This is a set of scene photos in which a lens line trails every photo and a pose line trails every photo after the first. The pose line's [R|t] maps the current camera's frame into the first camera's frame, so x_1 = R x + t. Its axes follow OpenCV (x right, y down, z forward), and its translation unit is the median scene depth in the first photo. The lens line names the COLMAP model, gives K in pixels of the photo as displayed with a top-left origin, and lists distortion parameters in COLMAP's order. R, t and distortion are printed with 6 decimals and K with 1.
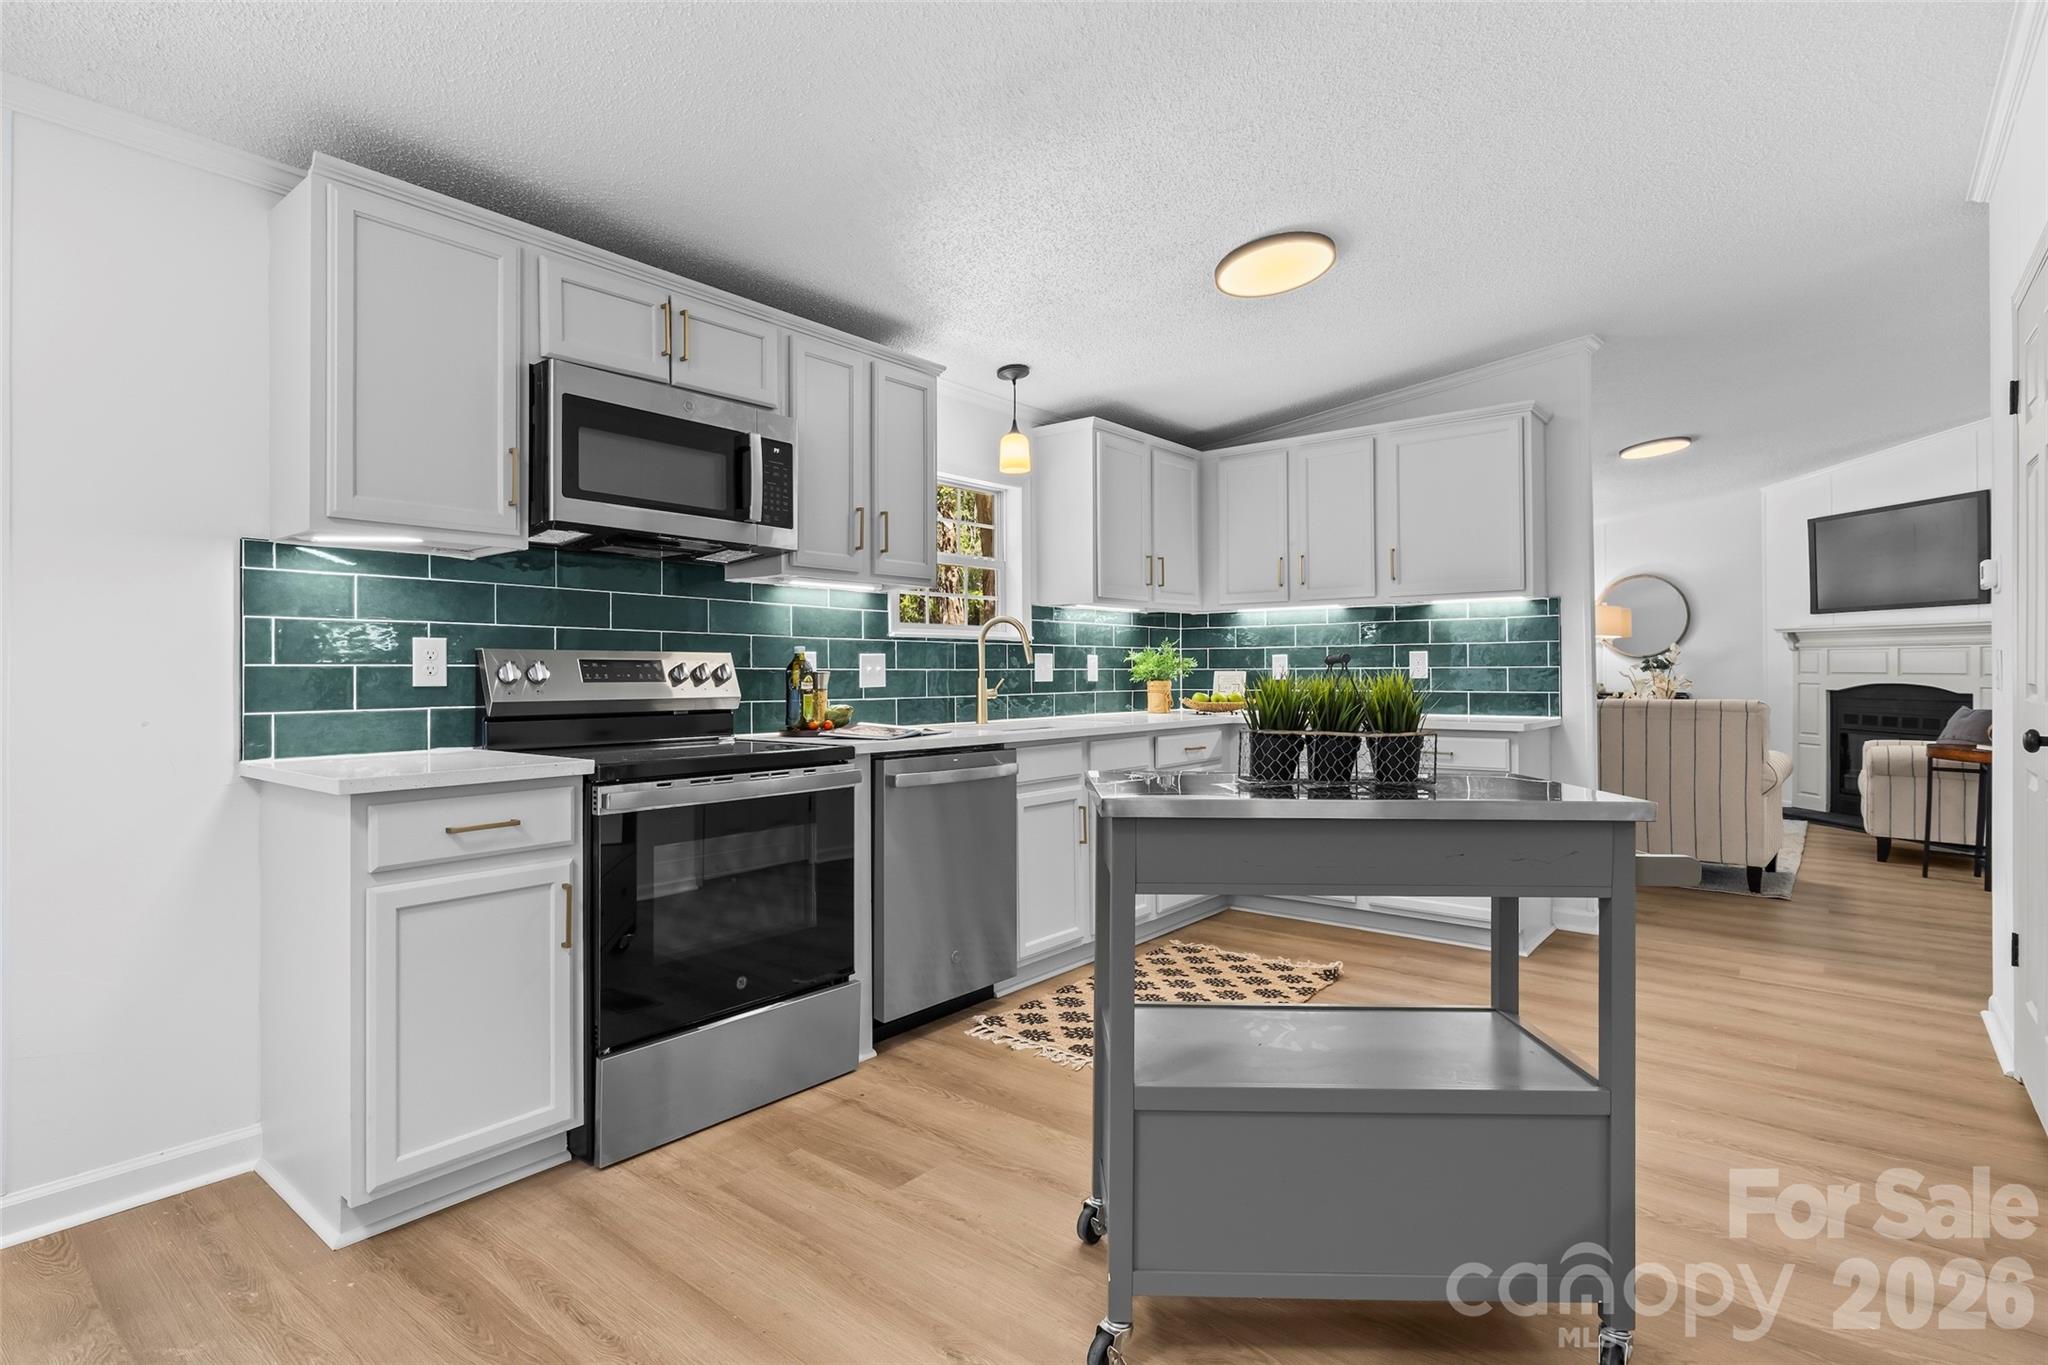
lens RADIAL K [[1003.5, 0, 995.1], [0, 1003.5, 668.7], [0, 0, 1]] dist [-0.000239, 0.000077]
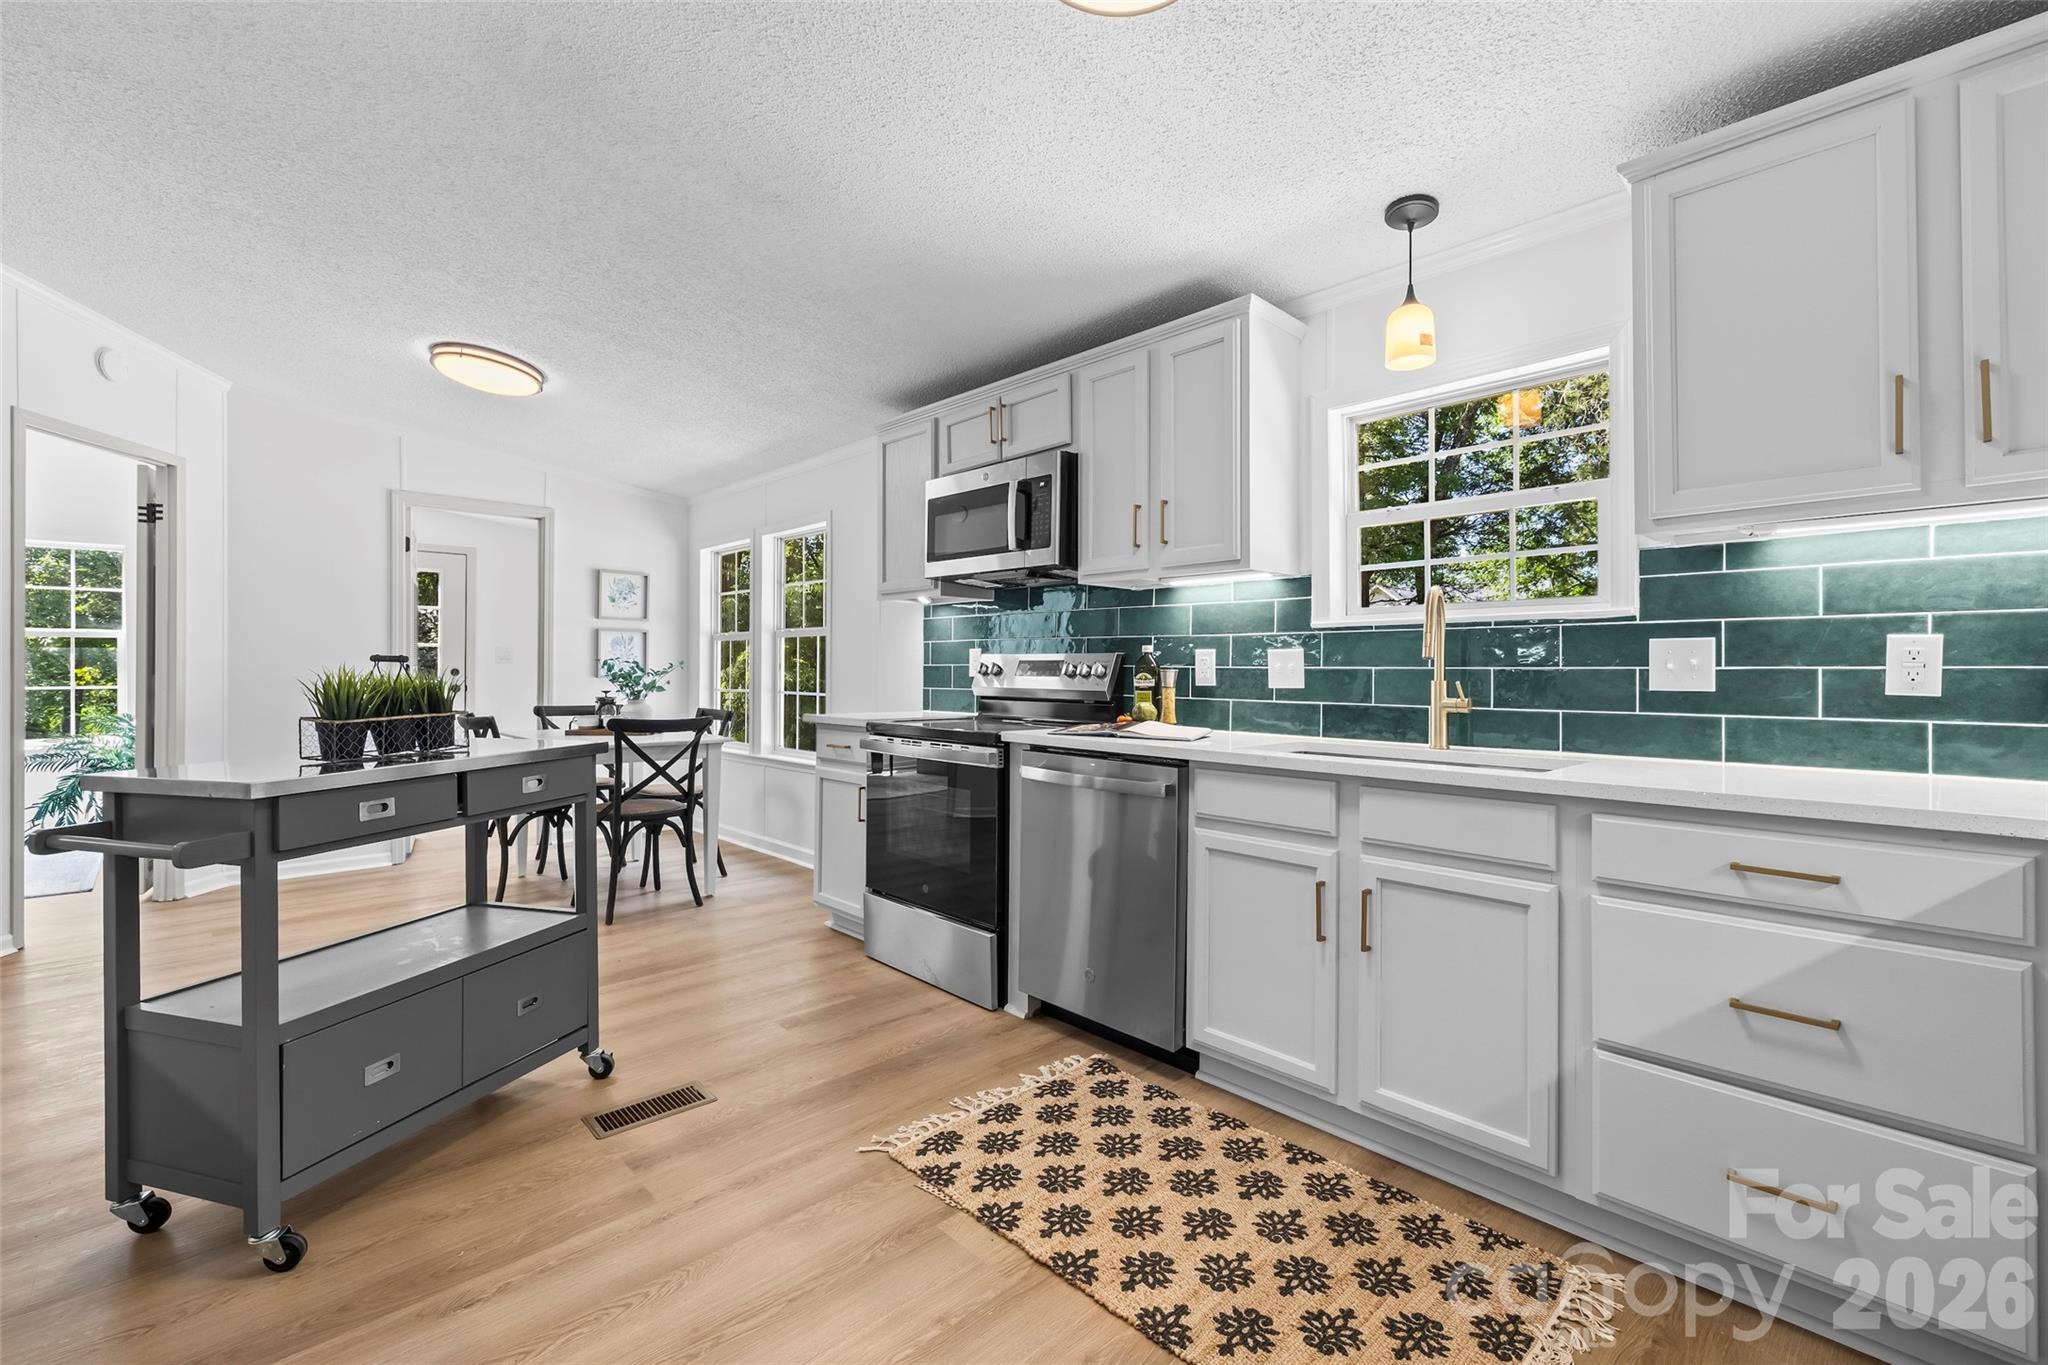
lens RADIAL K [[891.6, 0, 1023.7], [0, 891.6, 665.0], [0, 0, 1]] dist [0.016896, -0.000066]
pose [[-0.105939, -0.004786, -0.994361, 0.676942], [-0.002949, 0.999986, -0.004499, 0.002970], [0.994368, 0.002456, -0.105951, 0.875845]]
